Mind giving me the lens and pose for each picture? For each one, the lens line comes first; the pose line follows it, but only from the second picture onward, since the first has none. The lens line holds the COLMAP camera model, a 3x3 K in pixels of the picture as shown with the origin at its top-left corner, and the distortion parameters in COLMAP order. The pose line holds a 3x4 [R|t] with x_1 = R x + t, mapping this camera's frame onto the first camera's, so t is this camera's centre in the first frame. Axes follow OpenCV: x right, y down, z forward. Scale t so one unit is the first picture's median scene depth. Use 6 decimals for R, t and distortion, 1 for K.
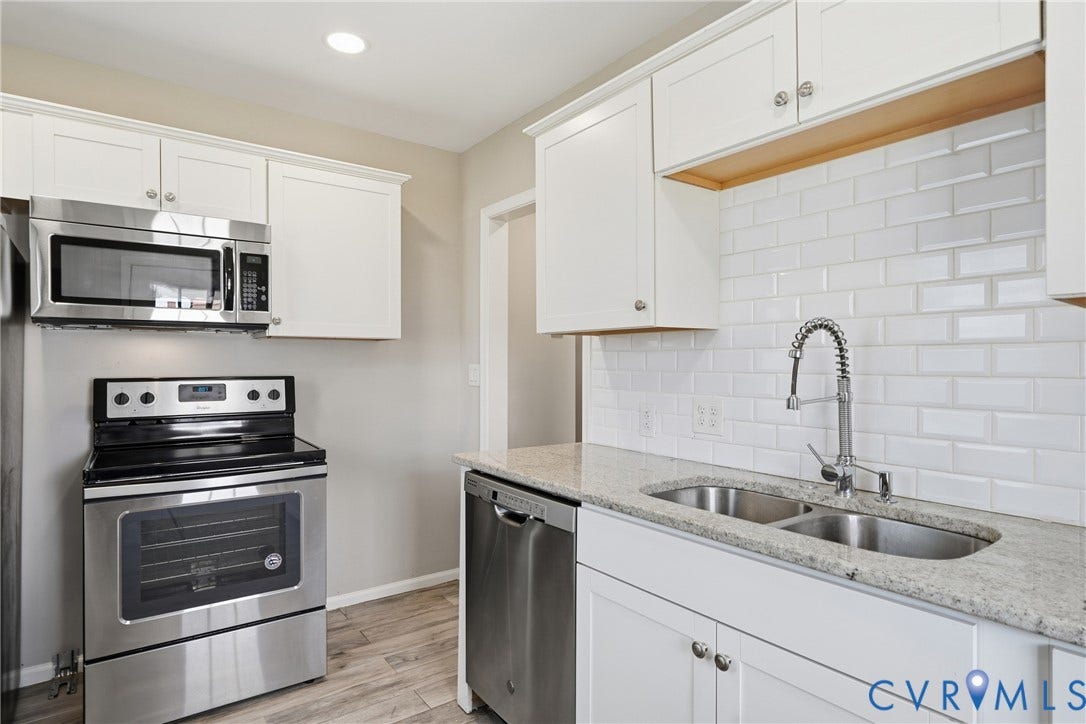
lens RADIAL K [[591.3, 0, 542.0], [0, 591.3, 362.7], [0, 0, 1]] dist [0.001518, -0.001340]
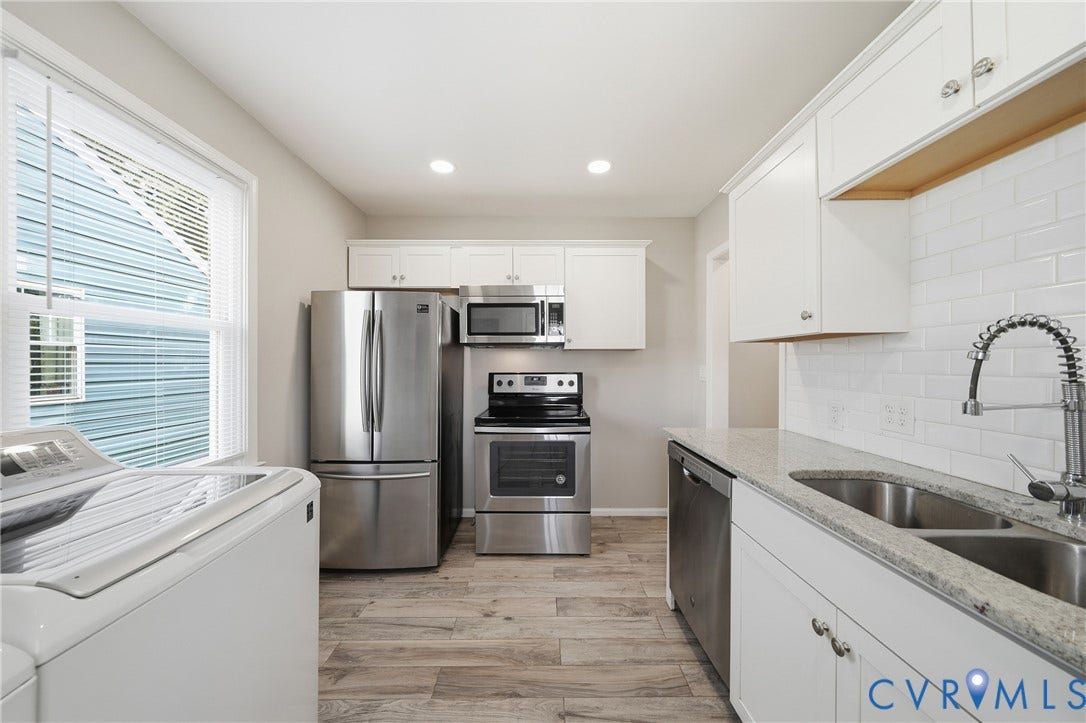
lens RADIAL K [[375.4, 0, 539.1], [0, 375.4, 365.1], [0, 0, 1]] dist [-0.001104, -0.000176]
pose [[0.806750, 0.000305, -0.590893, 0.166424], [0.000703, 0.999999, 0.001476, -0.000572], [0.590893, -0.001606, 0.806748, 0.087553]]
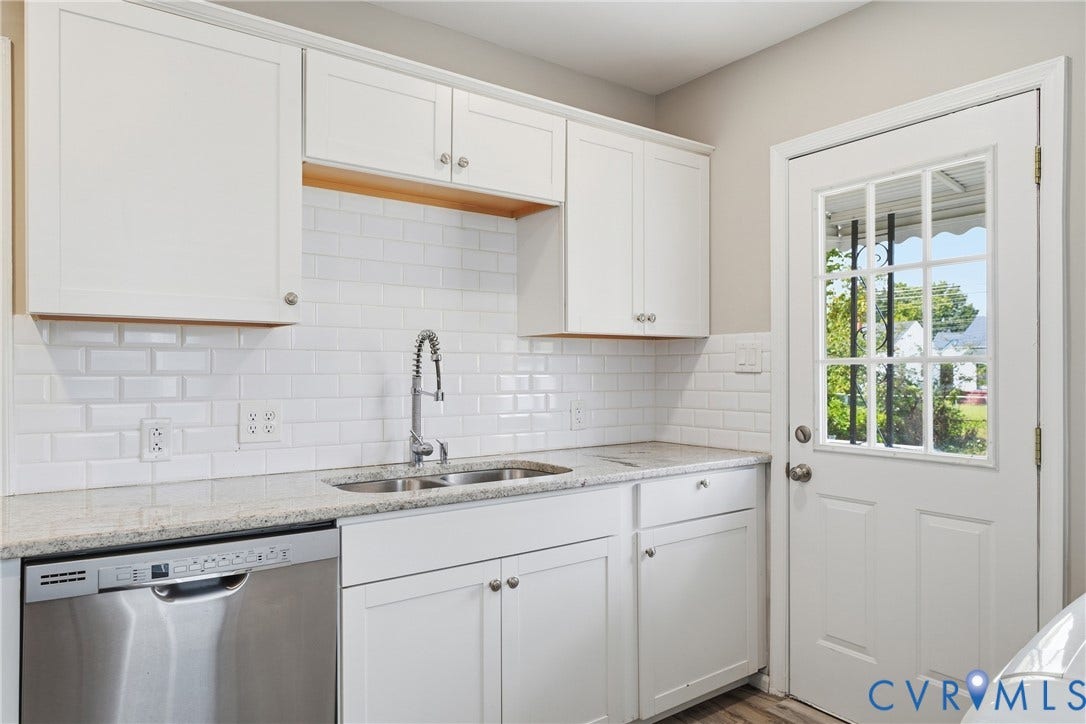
lens RADIAL K [[698.8, 0, 546.5], [0, 698.8, 375.7], [0, 0, 1]] dist [0.000421, 0.000967]
pose [[-0.007191, -0.010878, 0.999915, -0.815695], [-0.002181, 0.999939, 0.010862, 0.005493], [-0.999972, -0.002102, -0.007214, 0.581192]]
